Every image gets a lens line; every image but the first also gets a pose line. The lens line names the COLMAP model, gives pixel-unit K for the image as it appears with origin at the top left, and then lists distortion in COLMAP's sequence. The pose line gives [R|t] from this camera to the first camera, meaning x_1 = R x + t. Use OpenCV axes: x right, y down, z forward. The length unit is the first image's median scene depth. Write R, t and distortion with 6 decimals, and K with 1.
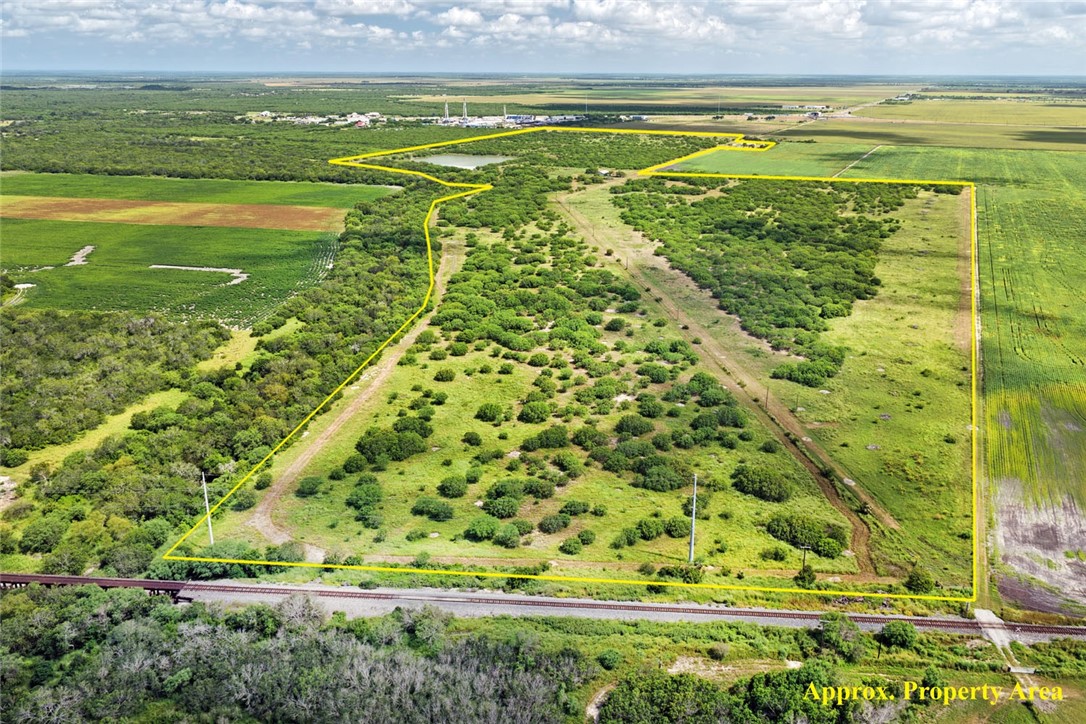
lens RADIAL K [[899.4, 0, 550.1], [0, 899.4, 361.7], [0, 0, 1]] dist [-0.013402, 0.036007]
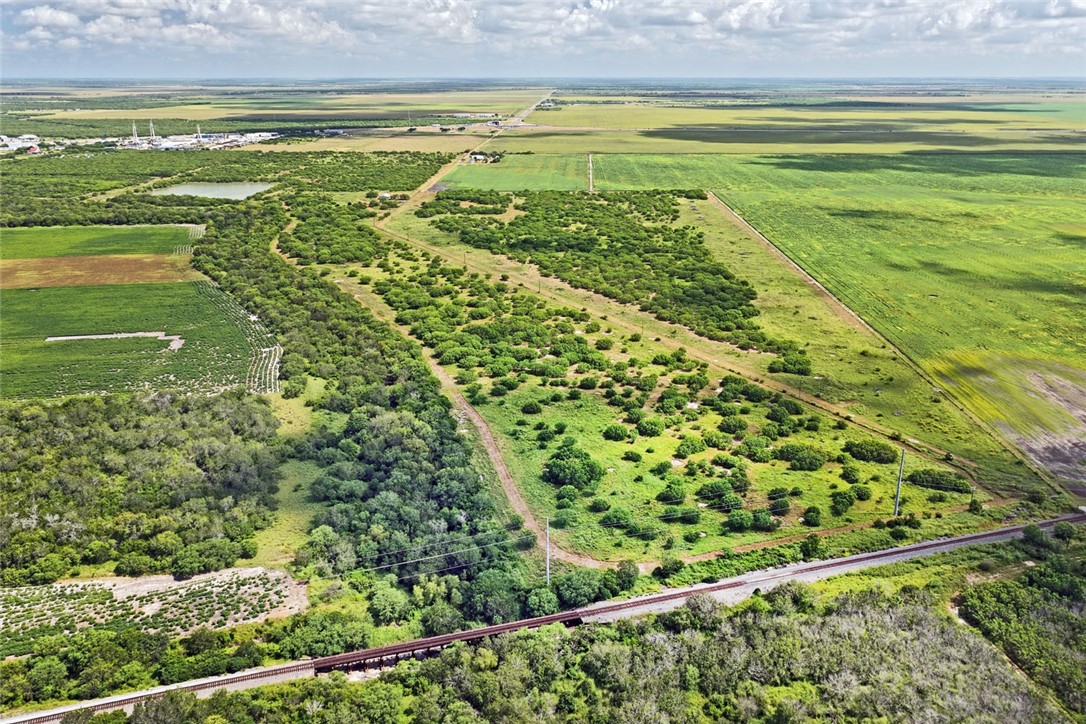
lens RADIAL K [[899.4, 0, 550.1], [0, 899.4, 361.7], [0, 0, 1]] dist [-0.013402, 0.036007]
pose [[0.919579, -0.124857, 0.372539, -0.480800], [0.125877, 0.991809, 0.021692, -0.060164], [-0.372196, 0.026947, 0.927763, -0.041171]]
